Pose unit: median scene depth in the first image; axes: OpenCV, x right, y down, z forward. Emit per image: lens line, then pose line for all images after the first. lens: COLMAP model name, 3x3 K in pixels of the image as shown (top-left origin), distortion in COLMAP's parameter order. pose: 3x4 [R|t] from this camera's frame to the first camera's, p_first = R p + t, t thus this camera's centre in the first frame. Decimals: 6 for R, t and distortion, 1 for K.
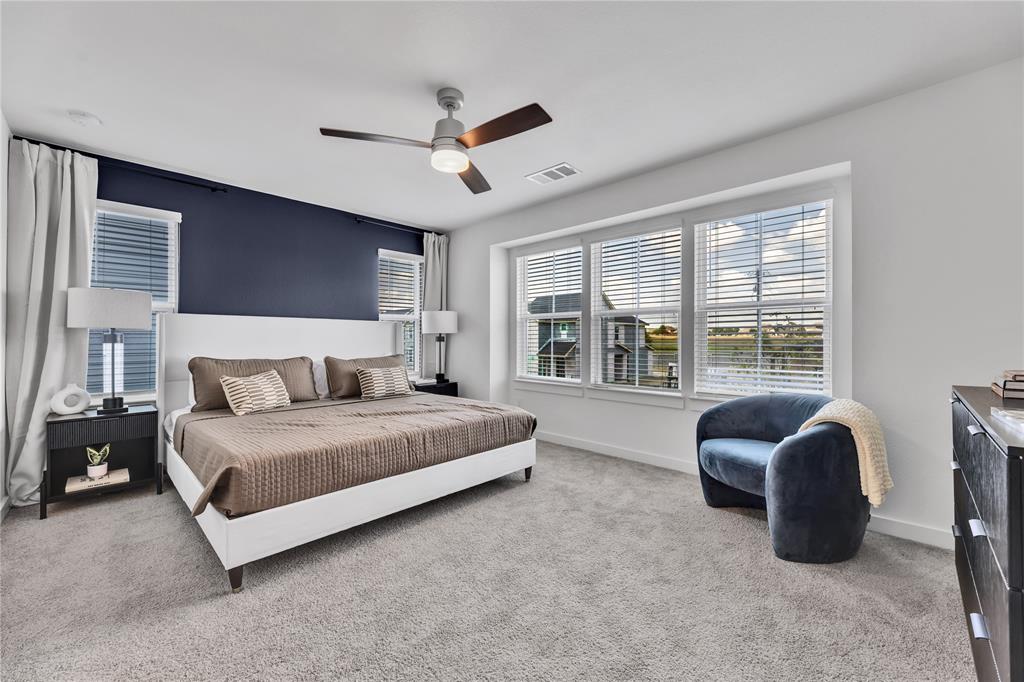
lens RADIAL K [[411.0, 0, 516.5], [0, 411.0, 336.7], [0, 0, 1]] dist [-0.000104, 0.000137]
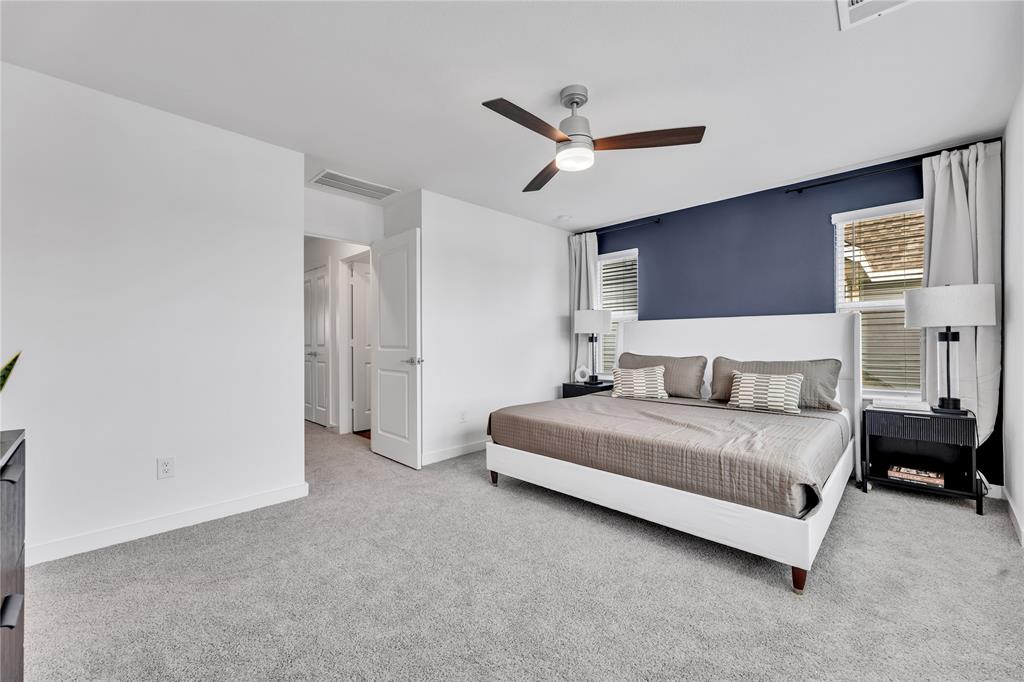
lens RADIAL K [[411.0, 0, 513.1], [0, 411.0, 340.6], [0, 0, 1]] dist [-0.000104, 0.000137]
pose [[-0.016797, -0.000195, -0.999859, 0.568678], [0.014201, 0.999899, -0.000434, 0.004105], [0.999758, -0.014206, -0.016793, 0.601998]]
